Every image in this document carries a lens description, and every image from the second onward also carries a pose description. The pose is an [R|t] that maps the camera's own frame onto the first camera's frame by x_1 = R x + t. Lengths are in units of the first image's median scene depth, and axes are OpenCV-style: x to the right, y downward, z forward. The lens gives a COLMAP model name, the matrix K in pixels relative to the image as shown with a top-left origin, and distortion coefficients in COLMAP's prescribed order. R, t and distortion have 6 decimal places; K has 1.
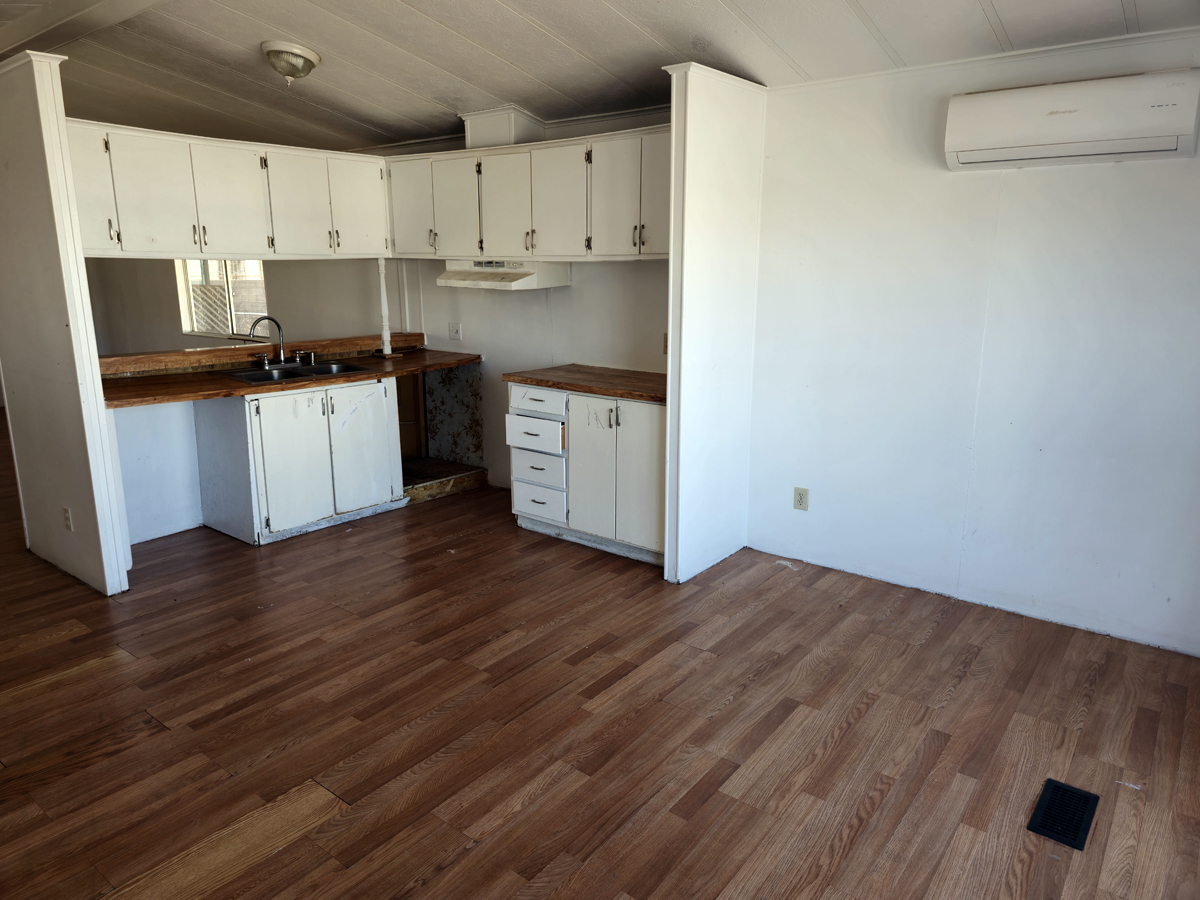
lens RADIAL K [[789.0, 0, 591.0], [0, 789.0, 435.8], [0, 0, 1]] dist [0.078667, -0.075027]
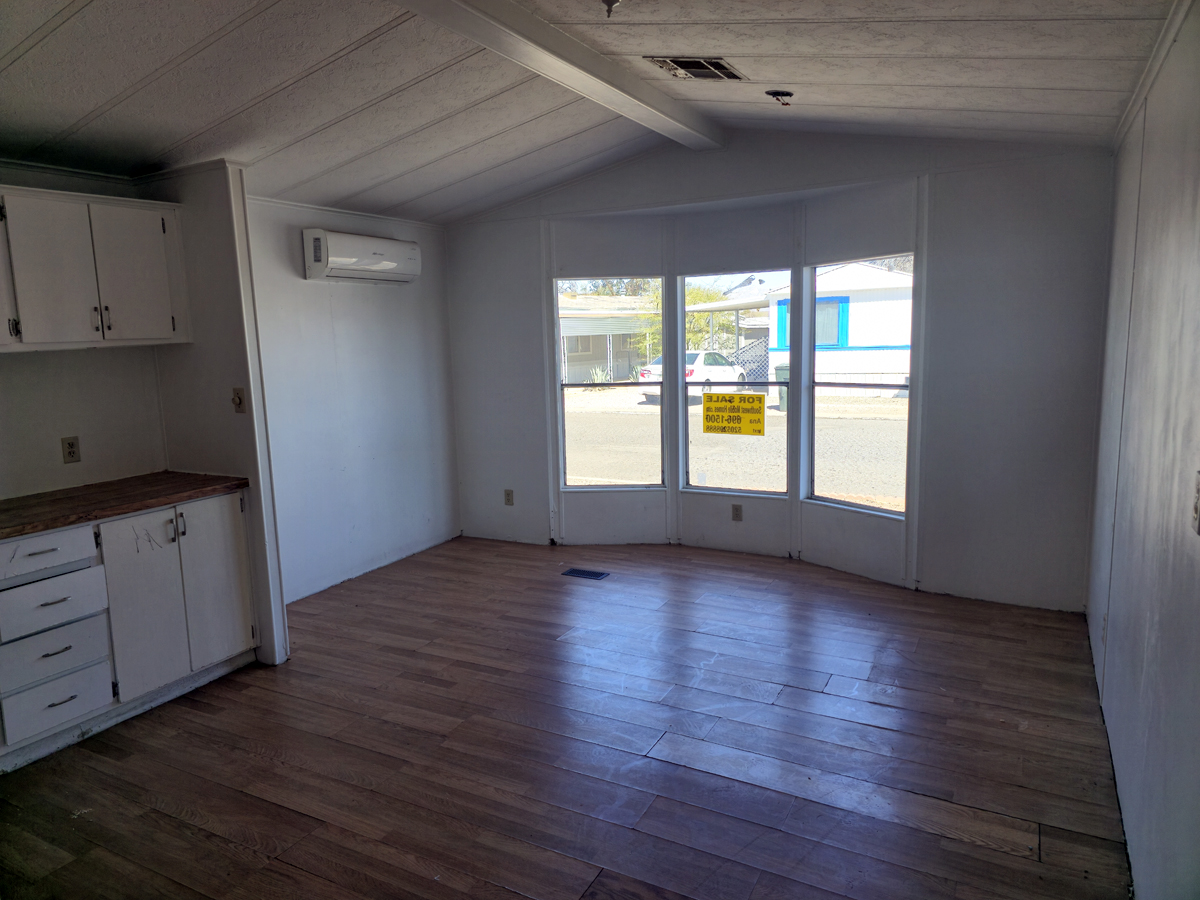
lens RADIAL K [[789.0, 0, 591.0], [0, 789.0, 435.8], [0, 0, 1]] dist [0.078667, -0.075027]
pose [[-0.175050, -0.125941, 0.976471, -1.088330], [0.239327, 0.956594, 0.166282, -0.192454], [-0.955029, 0.262804, -0.137311, 0.833826]]
